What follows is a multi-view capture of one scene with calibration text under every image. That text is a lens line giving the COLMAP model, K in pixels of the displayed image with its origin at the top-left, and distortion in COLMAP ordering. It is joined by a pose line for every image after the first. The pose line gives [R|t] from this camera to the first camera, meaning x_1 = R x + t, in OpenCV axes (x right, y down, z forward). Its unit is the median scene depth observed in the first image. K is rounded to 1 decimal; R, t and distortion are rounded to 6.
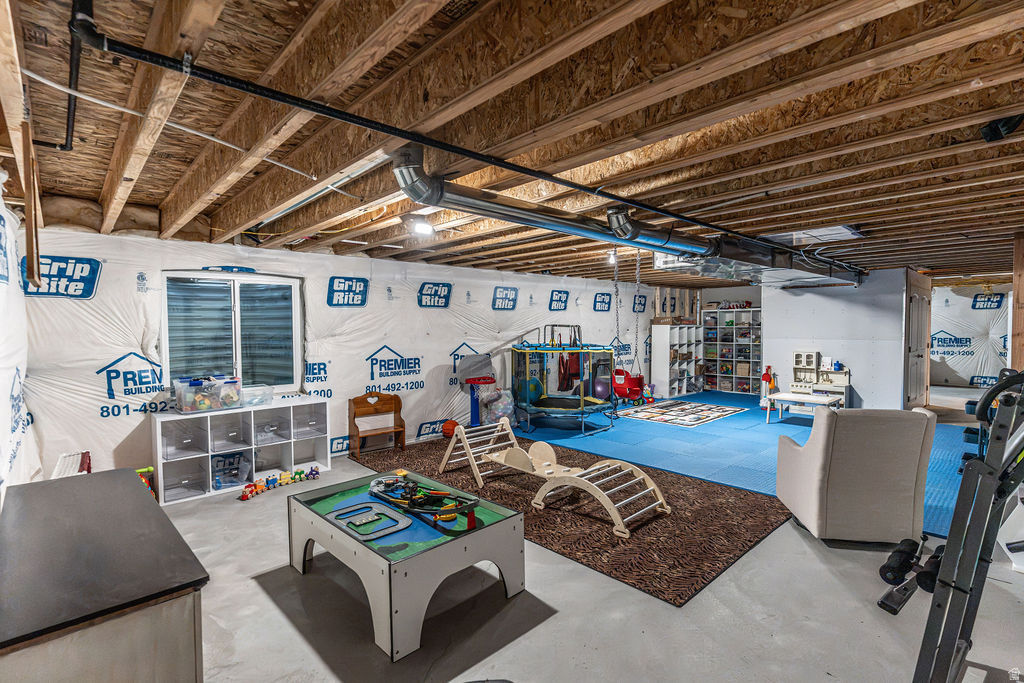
lens RADIAL K [[488.4, 0, 511.2], [0, 488.4, 342.1], [0, 0, 1]] dist [0.003375, 0.000595]
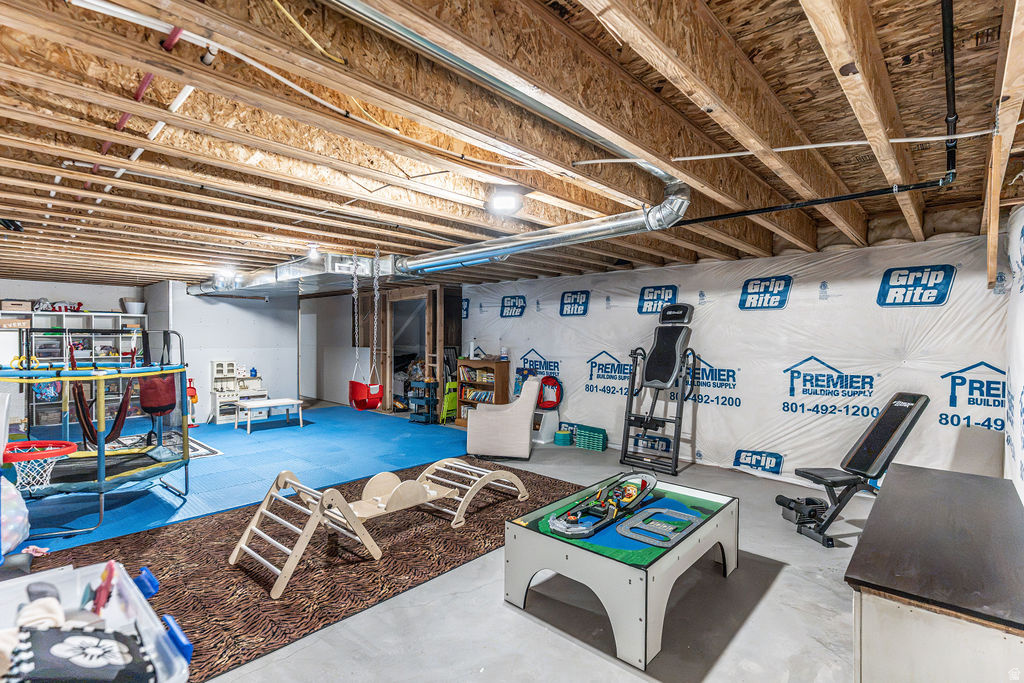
lens RADIAL K [[488.4, 0, 511.2], [0, 488.4, 342.1], [0, 0, 1]] dist [0.003375, 0.000595]
pose [[-0.083325, -0.001380, 0.996521, -1.171256], [0.026329, 0.999647, 0.003586, -0.017384], [-0.996175, 0.026536, -0.083259, 1.284481]]
